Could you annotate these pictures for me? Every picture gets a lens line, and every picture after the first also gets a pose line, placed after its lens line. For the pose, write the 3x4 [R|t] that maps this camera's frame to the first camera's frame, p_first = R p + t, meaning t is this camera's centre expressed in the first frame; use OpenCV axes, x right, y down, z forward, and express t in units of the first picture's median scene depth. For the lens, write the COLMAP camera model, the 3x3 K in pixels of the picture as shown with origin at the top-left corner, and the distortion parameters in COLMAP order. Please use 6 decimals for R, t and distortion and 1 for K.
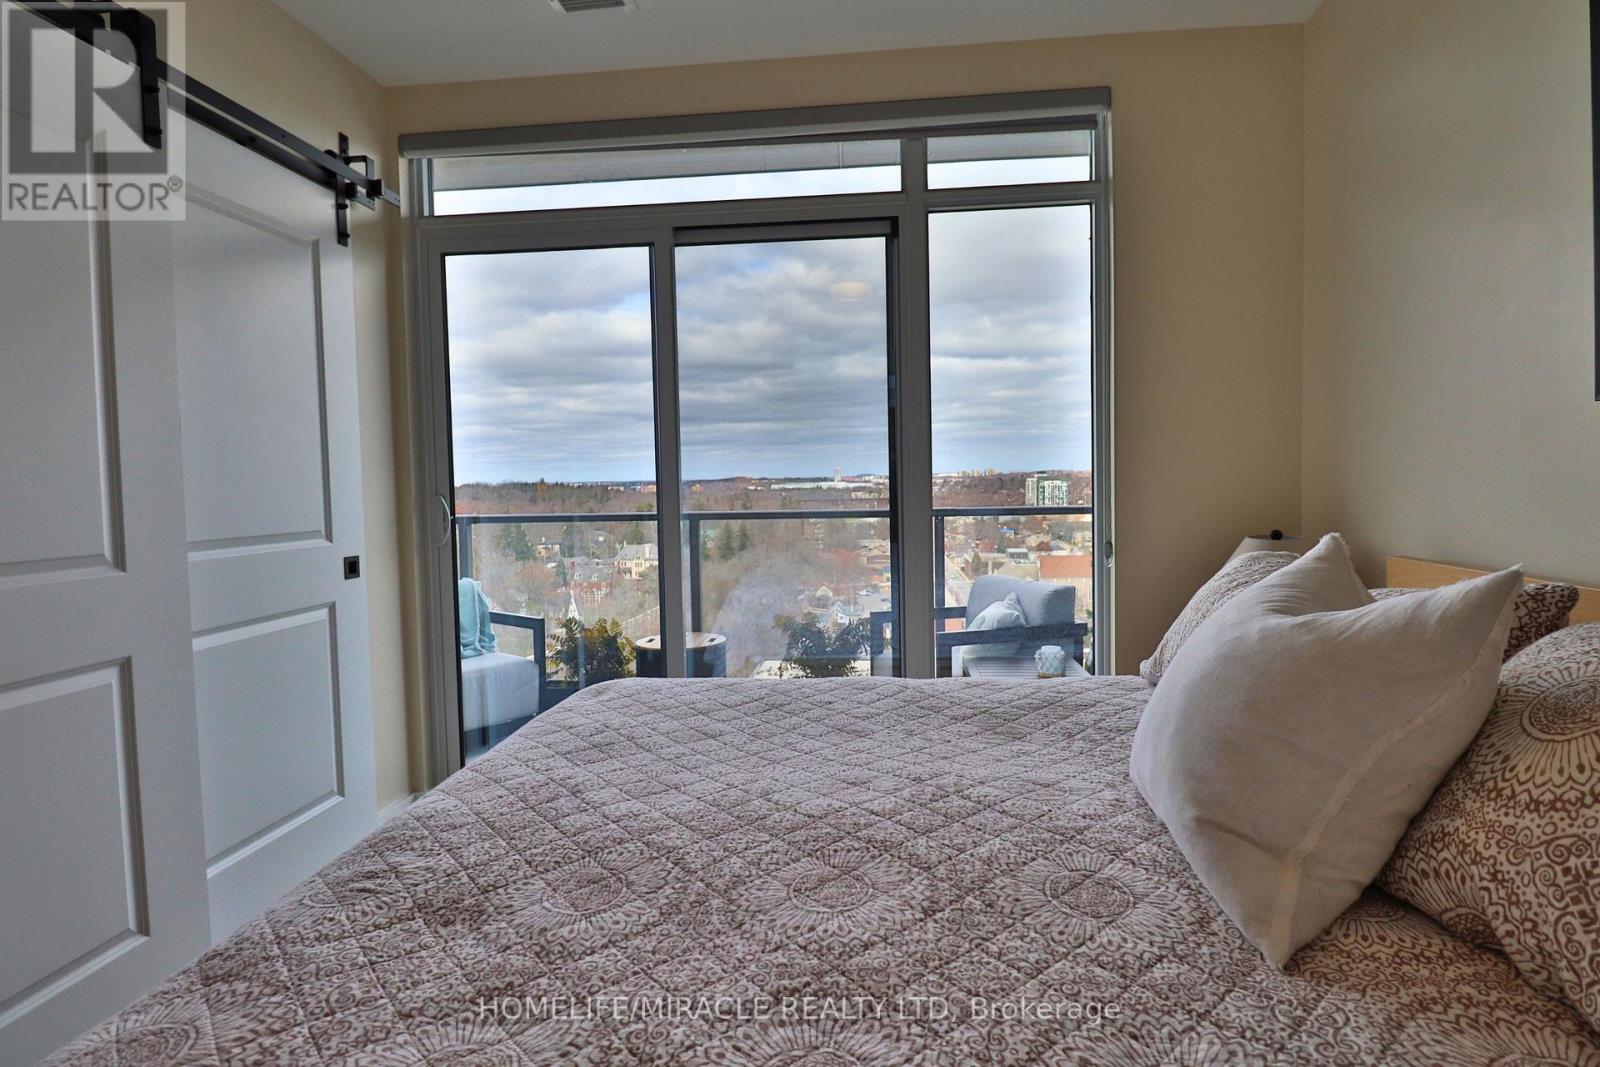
lens RADIAL K [[824.7, 0, 812.0], [0, 824.7, 512.4], [0, 0, 1]] dist [-0.003589, -0.009911]
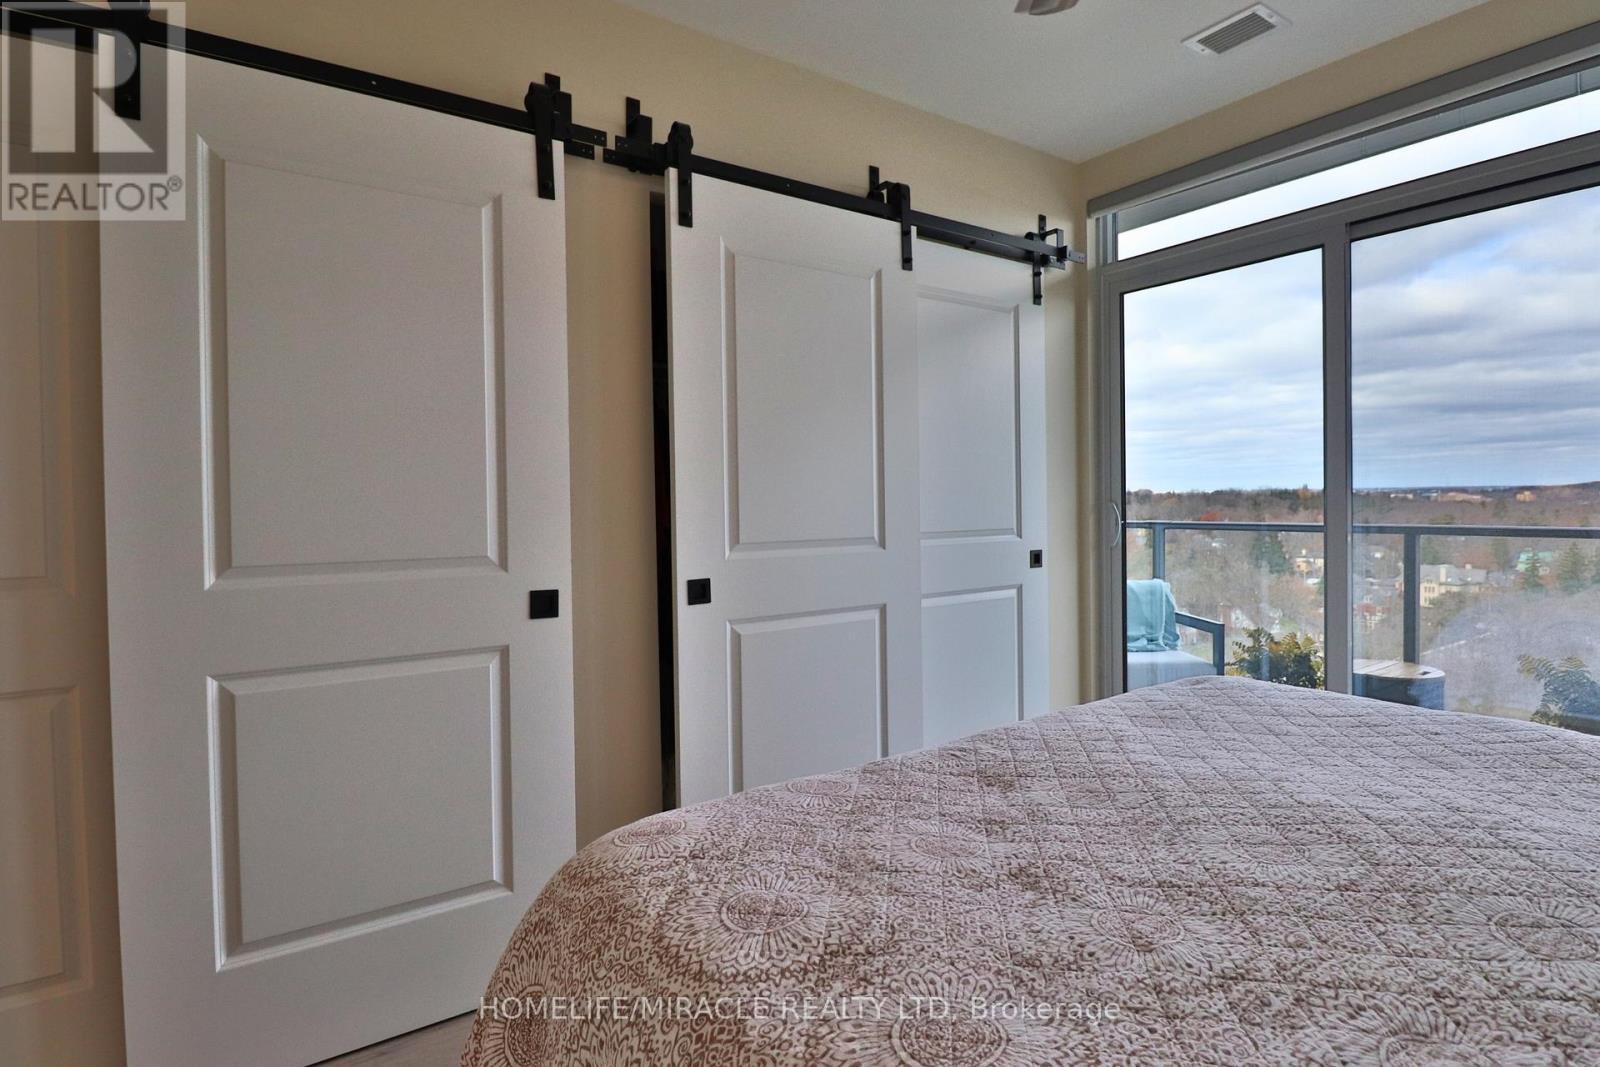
lens RADIAL K [[824.7, 0, 812.9], [0, 824.7, 513.7], [0, 0, 1]] dist [-0.003589, -0.009911]
pose [[0.655680, 0.023327, -0.754678, 0.202261], [-0.028044, 0.999585, 0.006532, -0.001424], [0.754518, 0.016882, 0.656062, -0.108137]]
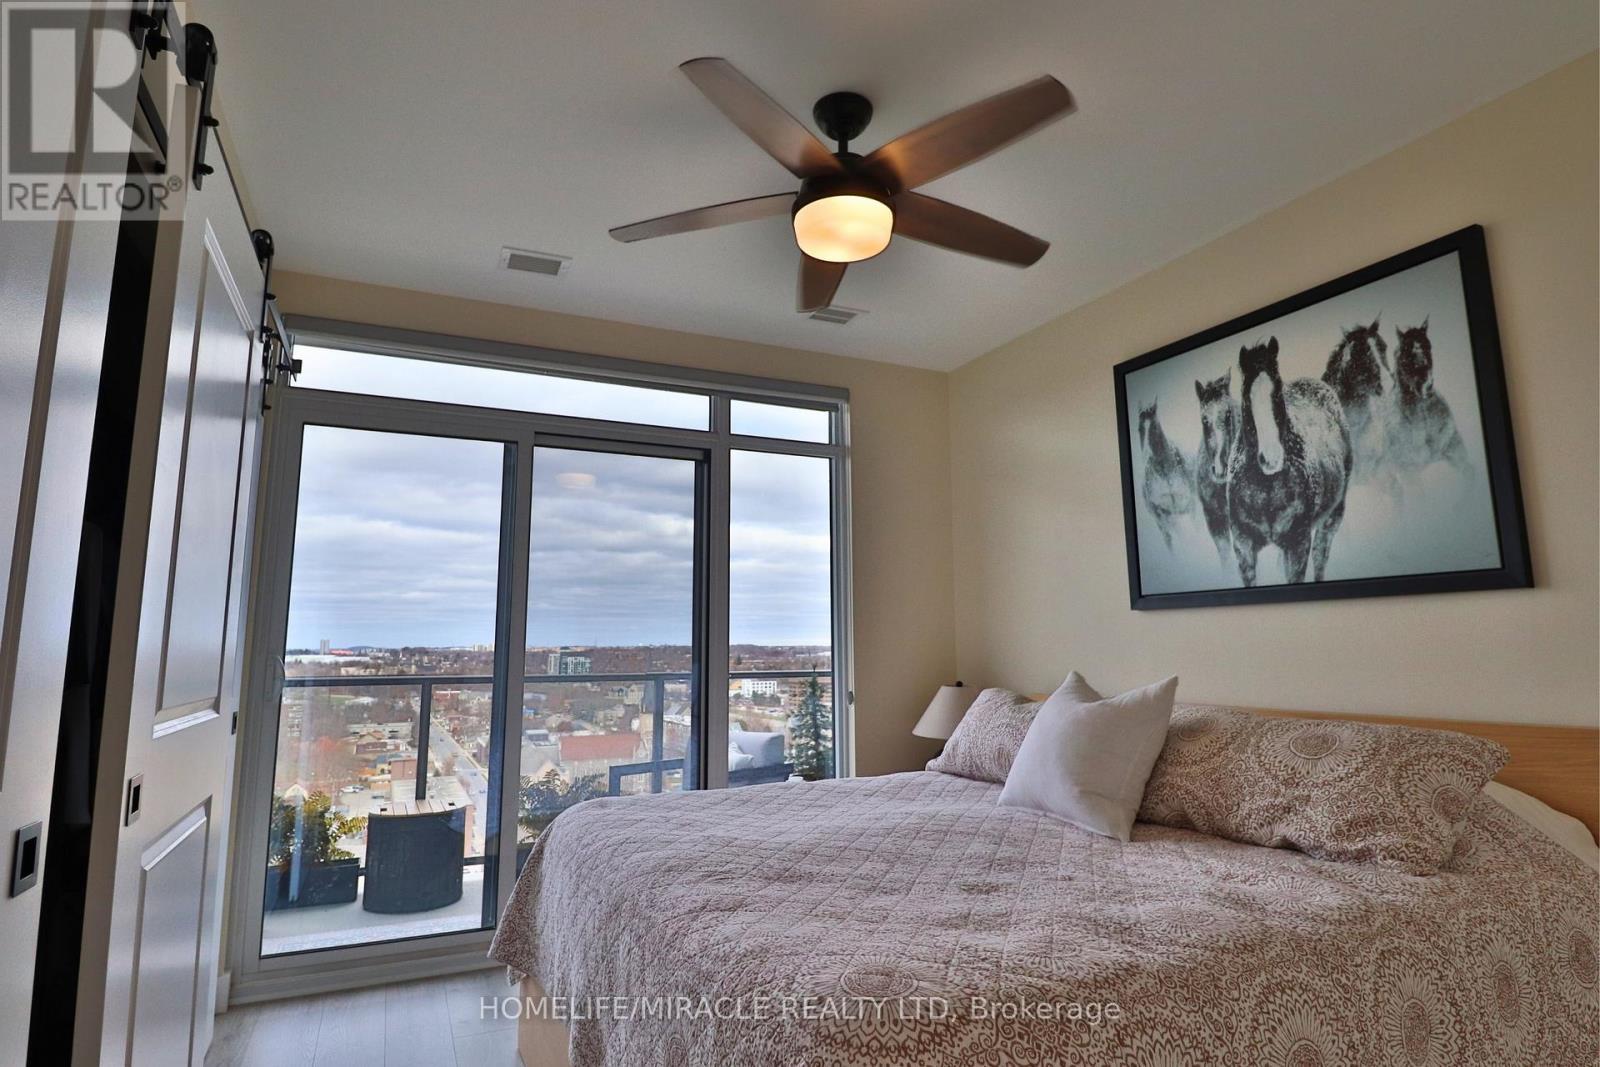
lens RADIAL K [[849.6, 0, 784.4], [0, 849.6, 505.1], [0, 0, 1]] dist [-0.000143, -0.000536]
pose [[0.867676, 0.098781, 0.487217, -0.606803], [0.007230, 0.977449, -0.211050, 0.036331], [-0.497077, 0.186645, 0.847395, -0.303852]]
